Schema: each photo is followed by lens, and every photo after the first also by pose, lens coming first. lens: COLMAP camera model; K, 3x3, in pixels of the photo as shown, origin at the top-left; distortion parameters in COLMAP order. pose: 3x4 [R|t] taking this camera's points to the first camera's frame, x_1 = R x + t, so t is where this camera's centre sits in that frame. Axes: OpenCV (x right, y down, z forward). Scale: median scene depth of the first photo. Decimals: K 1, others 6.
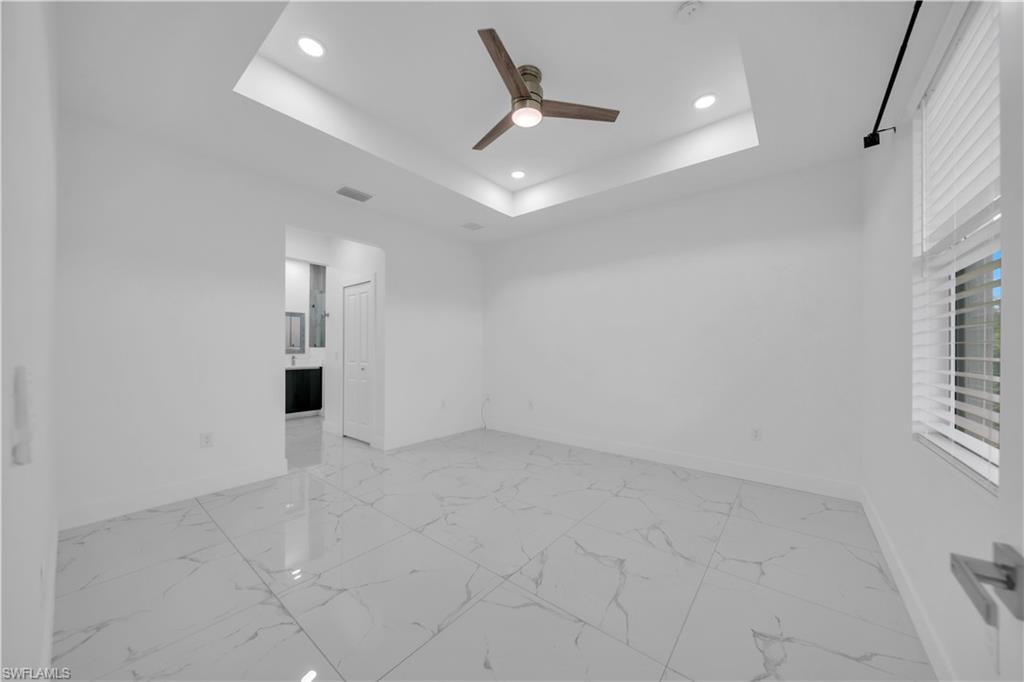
lens RADIAL K [[354.5, 0, 511.0], [0, 354.5, 343.6], [0, 0, 1]] dist [0.002145, -0.000016]
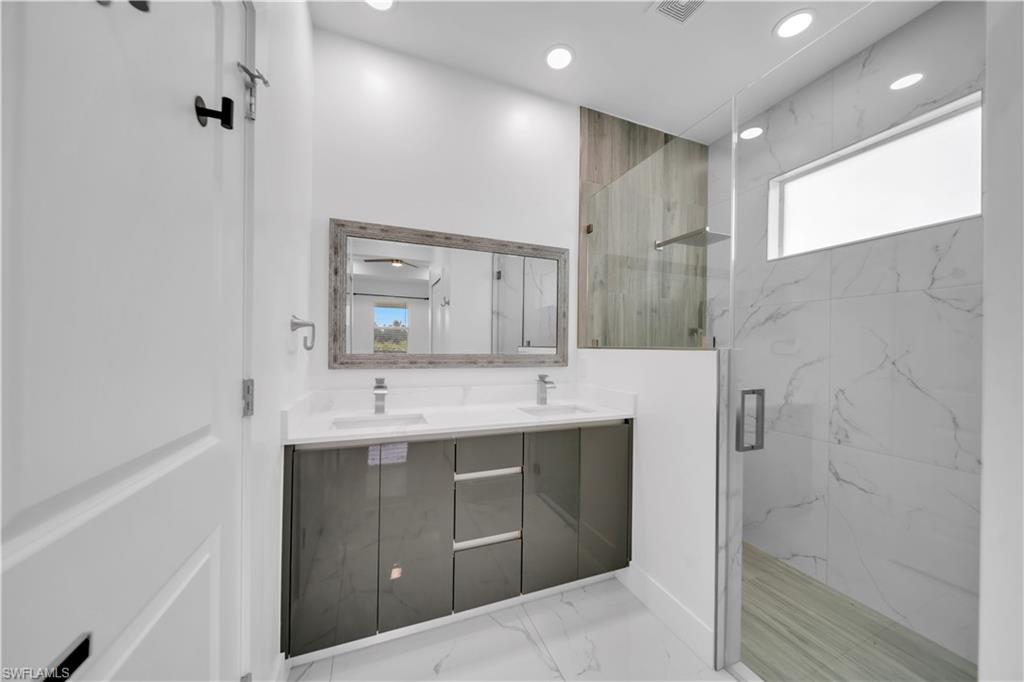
lens RADIAL K [[354.5, 0, 514.7], [0, 354.5, 344.1], [0, 0, 1]] dist [0.002145, -0.000016]
pose [[0.858728, 0.004615, -0.512411, -0.447324], [-0.002819, 0.999987, 0.004283, 0.004559], [0.512424, -0.002234, 0.858729, 0.675975]]
